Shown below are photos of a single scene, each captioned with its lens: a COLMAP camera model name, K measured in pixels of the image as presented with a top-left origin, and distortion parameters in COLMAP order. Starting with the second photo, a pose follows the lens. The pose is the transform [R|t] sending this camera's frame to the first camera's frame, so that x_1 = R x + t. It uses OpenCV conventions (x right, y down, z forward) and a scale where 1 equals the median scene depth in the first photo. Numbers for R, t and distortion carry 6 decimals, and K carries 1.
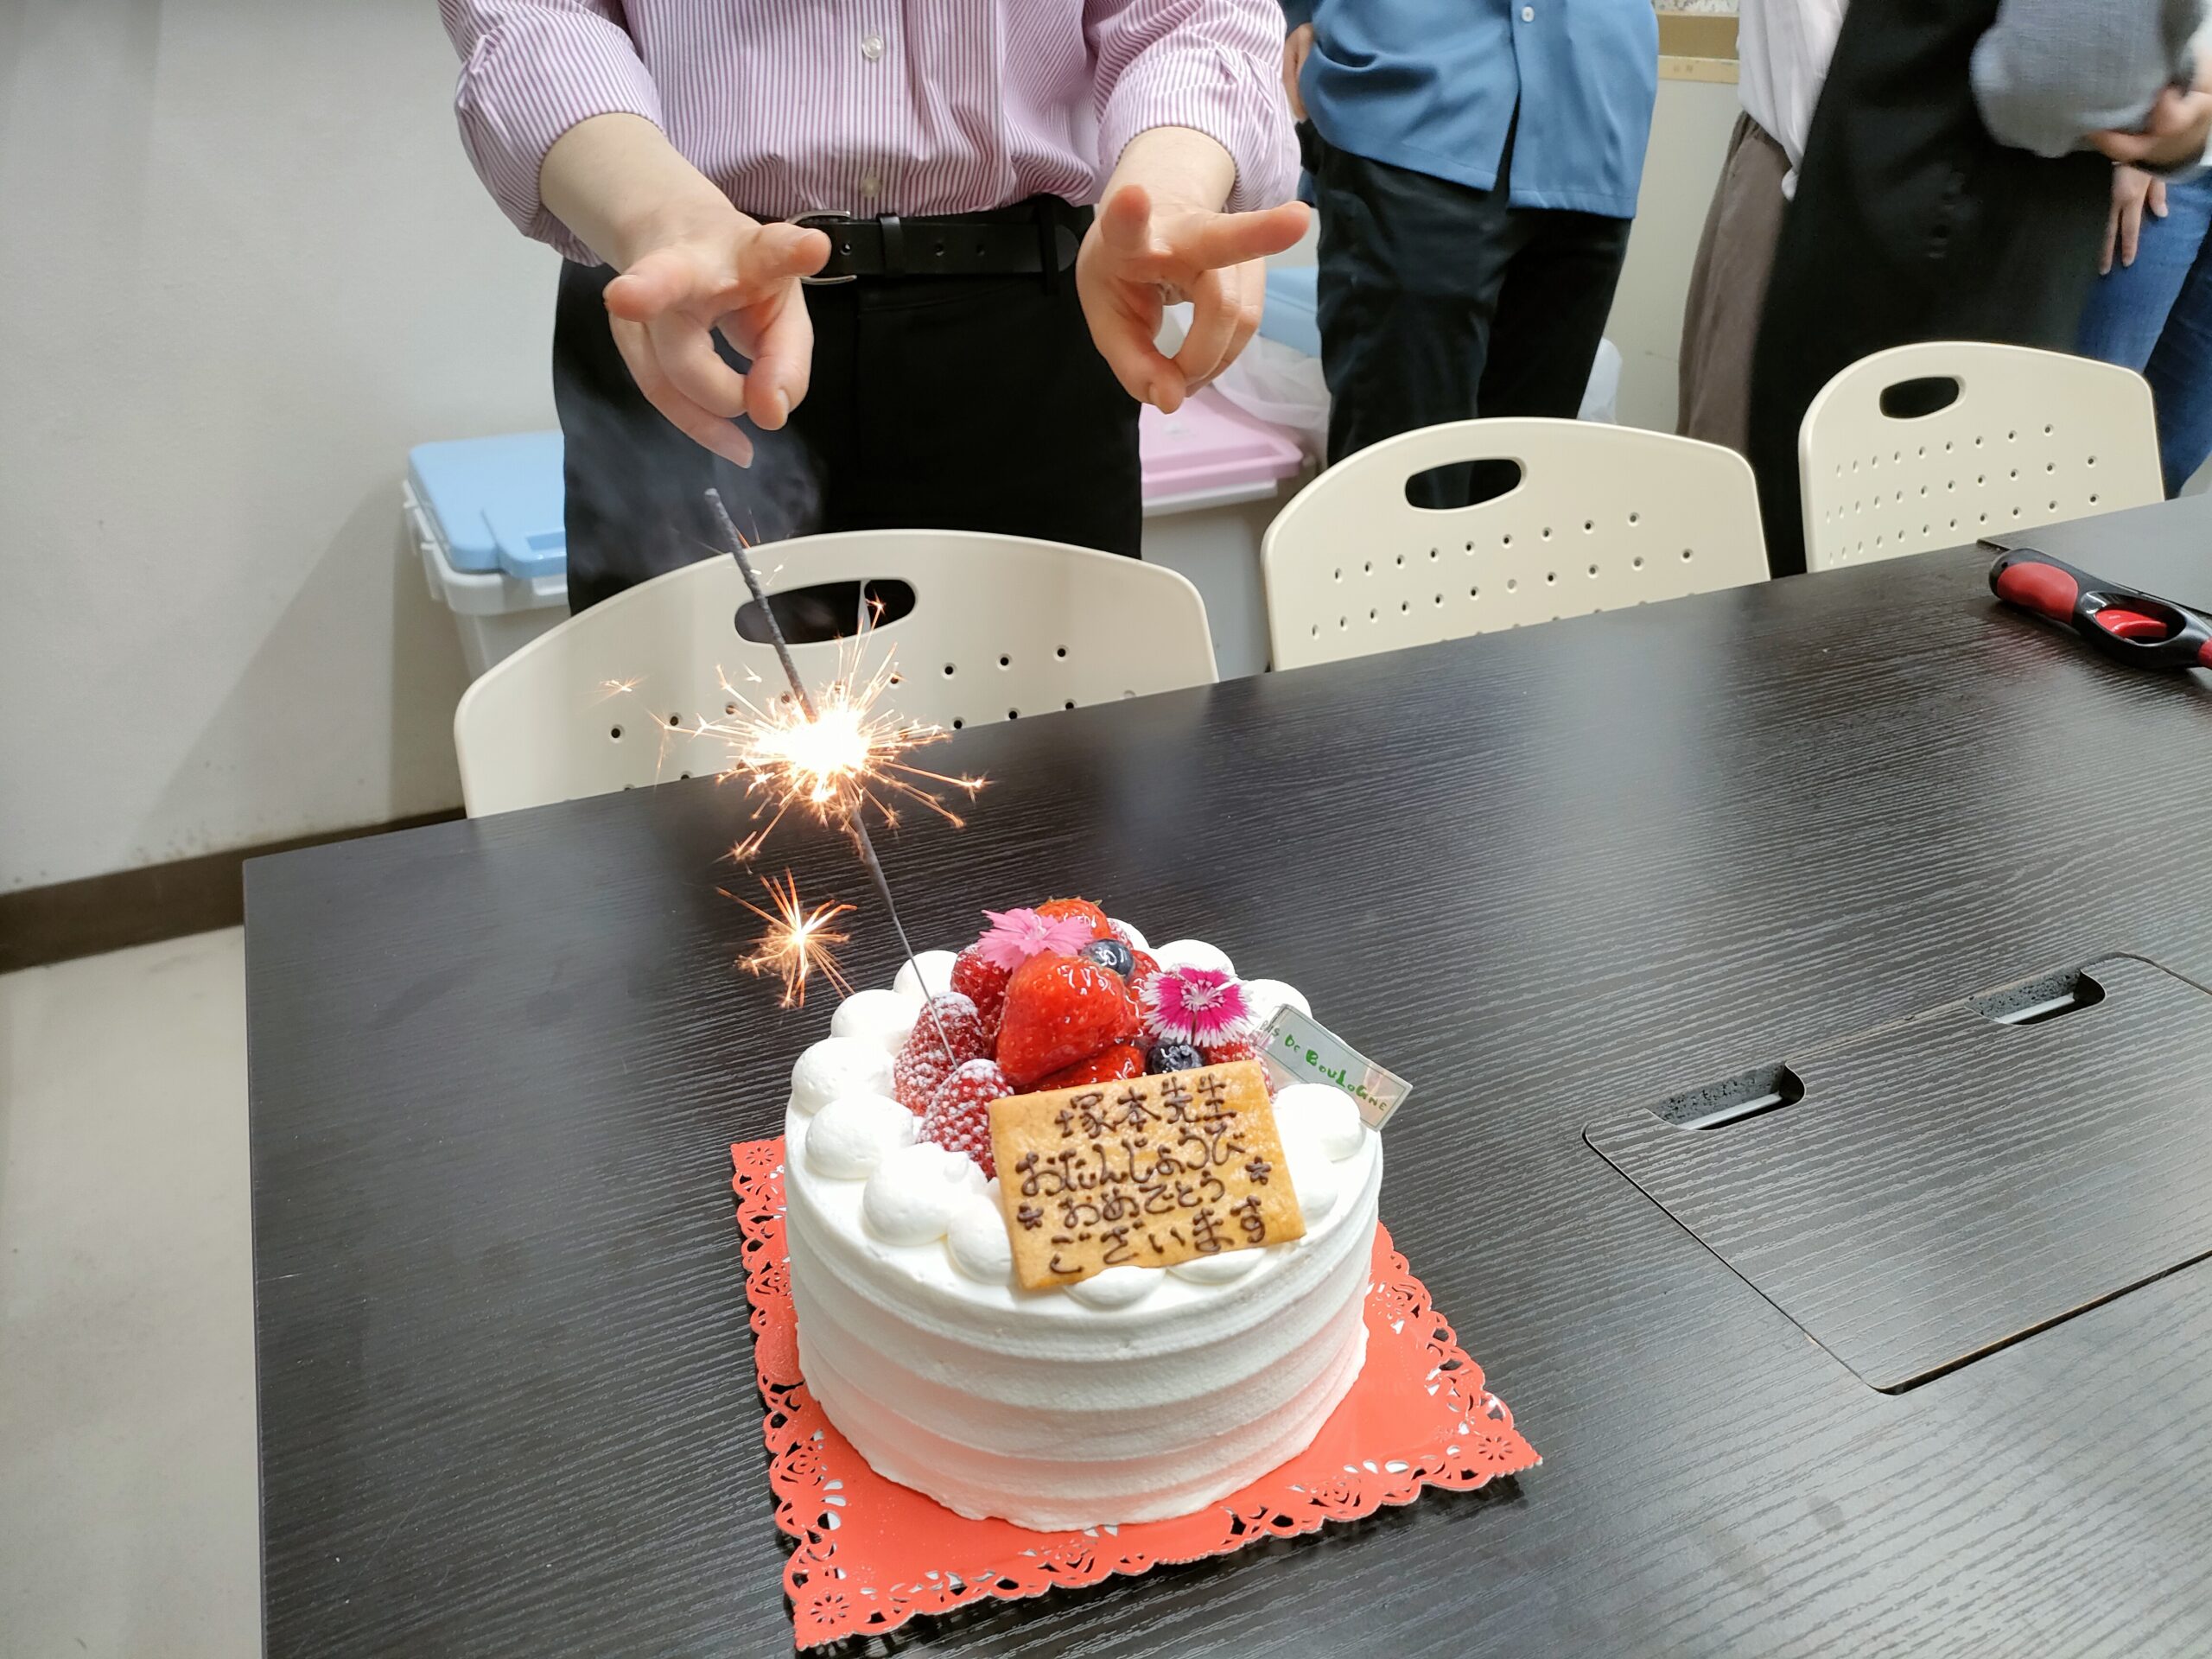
lens RADIAL K [[1590.3, 0, 1106.0], [0, 1590.3, 829.5], [0, 0, 1]] dist [0.078405, -0.094359]
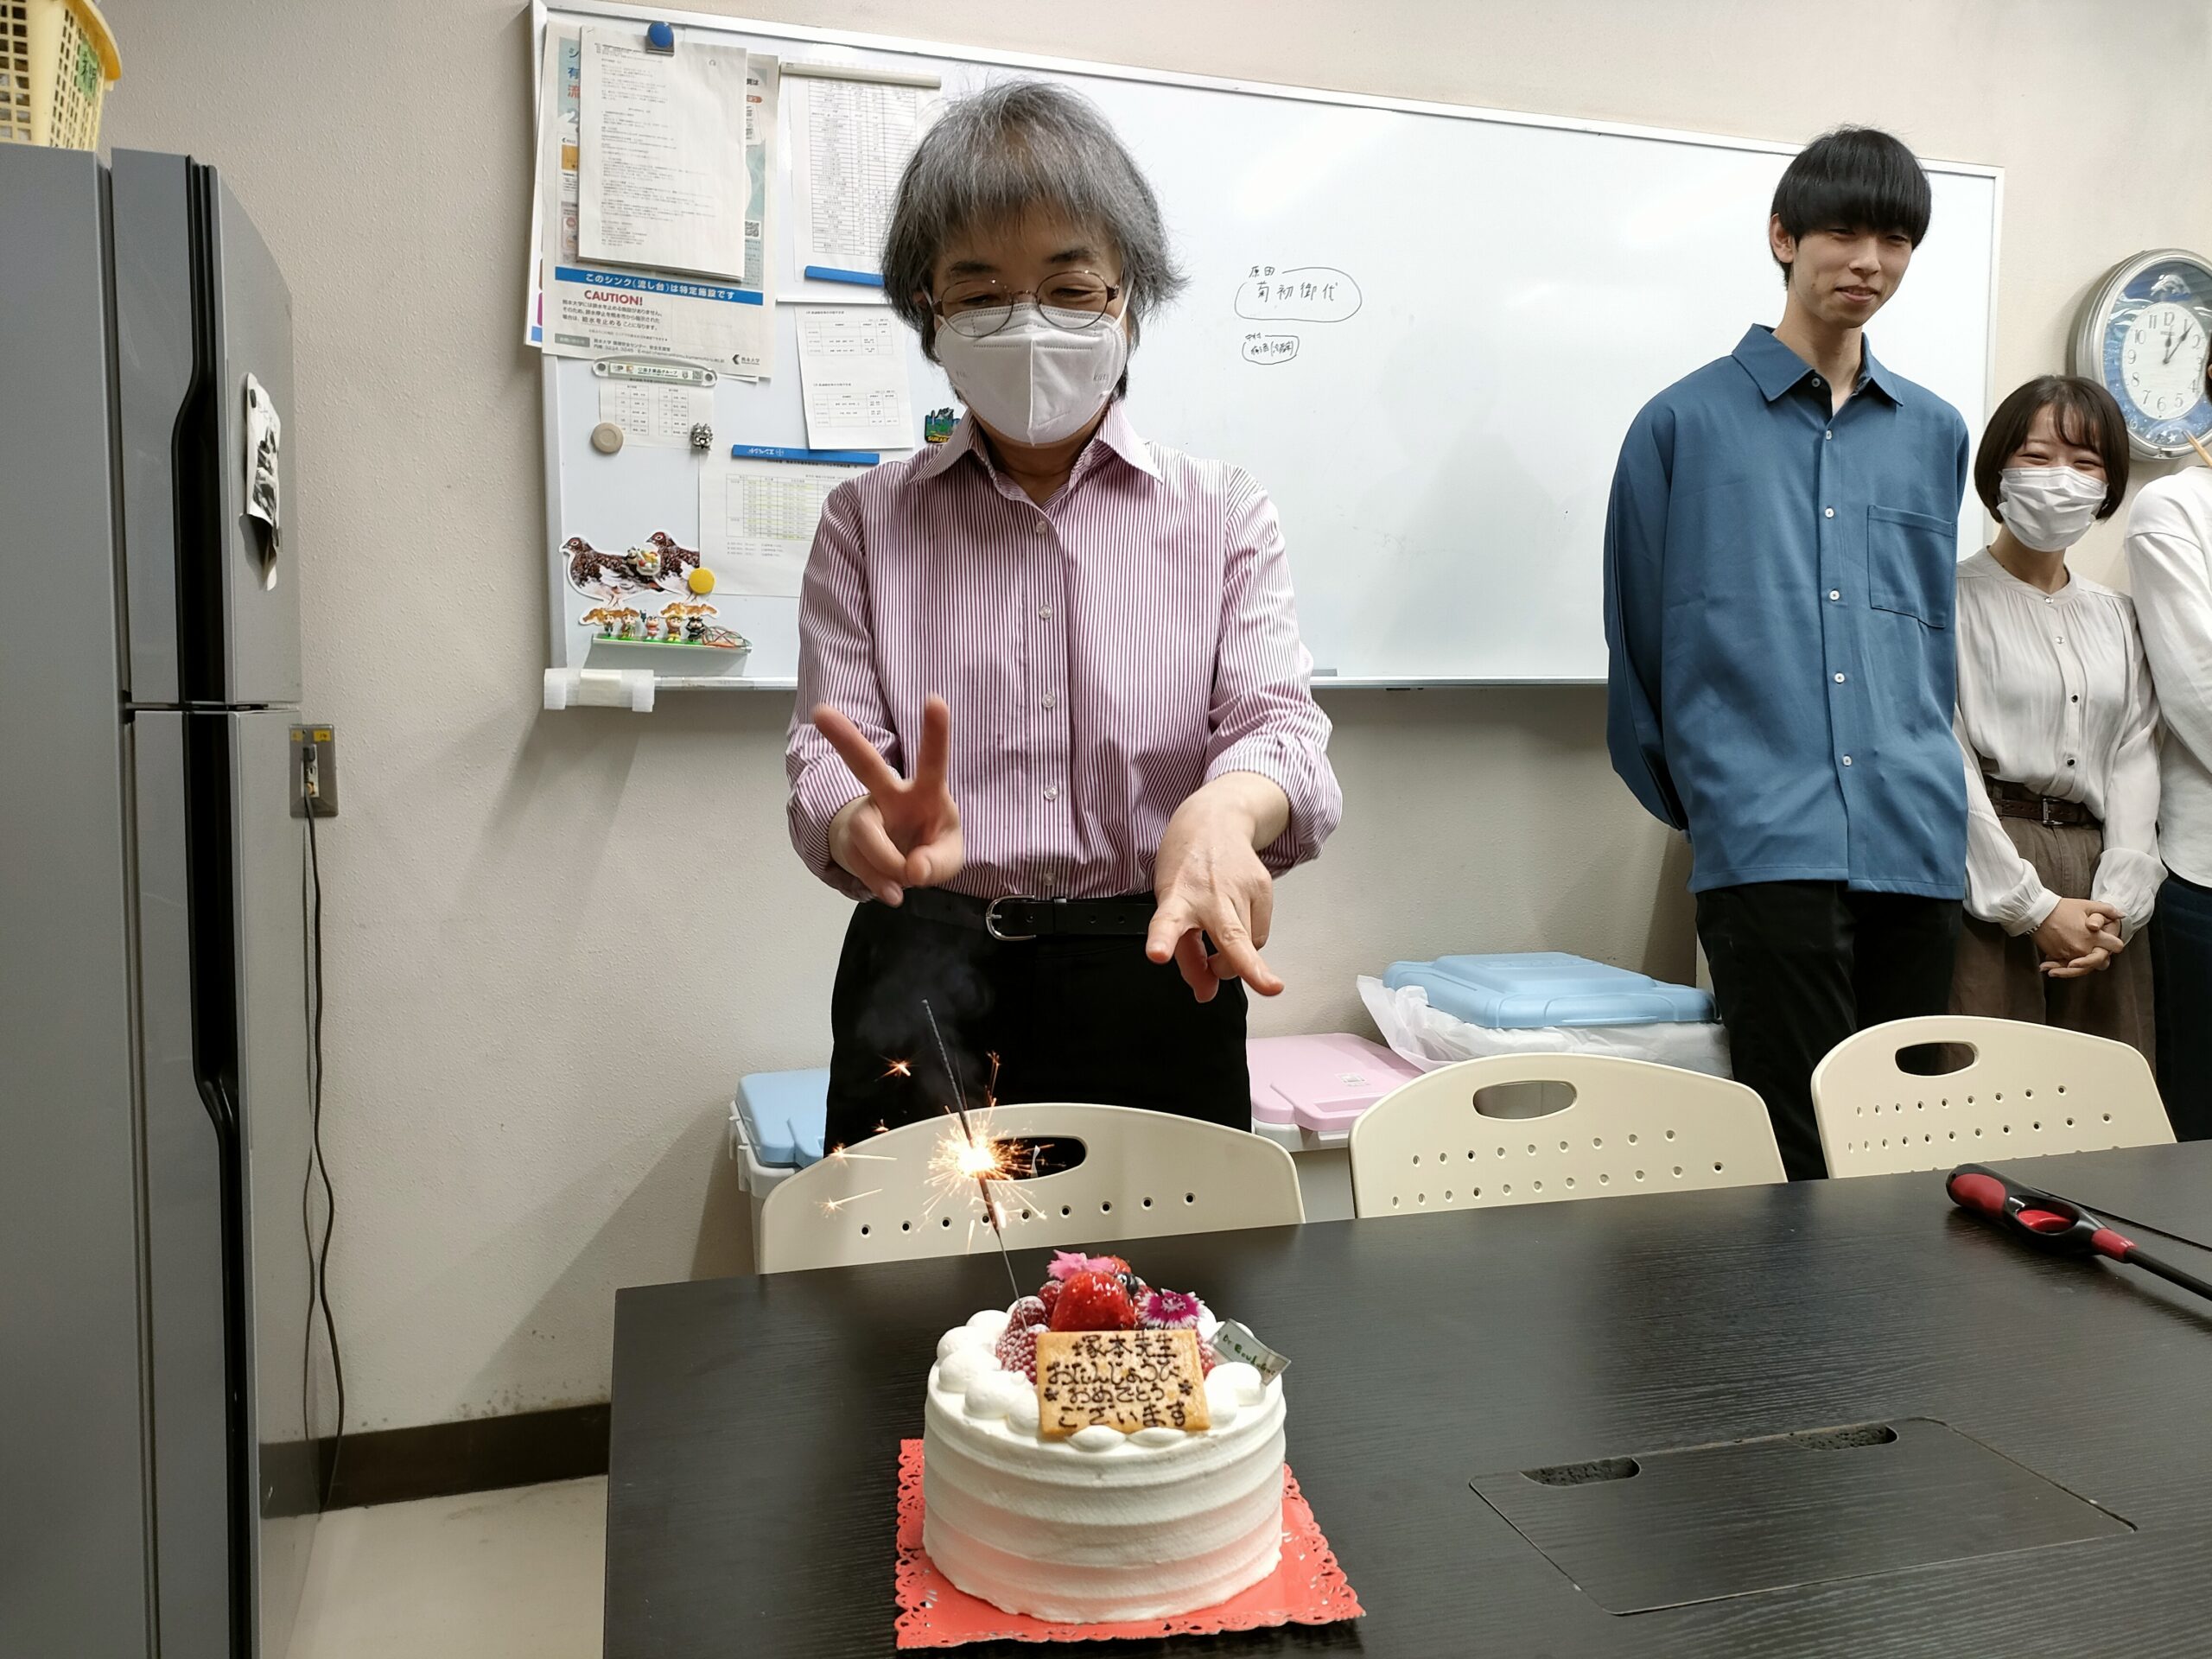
lens RADIAL K [[1590.3, 0, 1106.0], [0, 1590.3, 829.5], [0, 0, 1]] dist [0.078405, -0.094359]
pose [[0.986101, 0.005657, -0.166050, 0.295977], [-0.073608, 0.910863, -0.406093, 0.374942], [0.148952, 0.412671, 0.898619, -0.837527]]
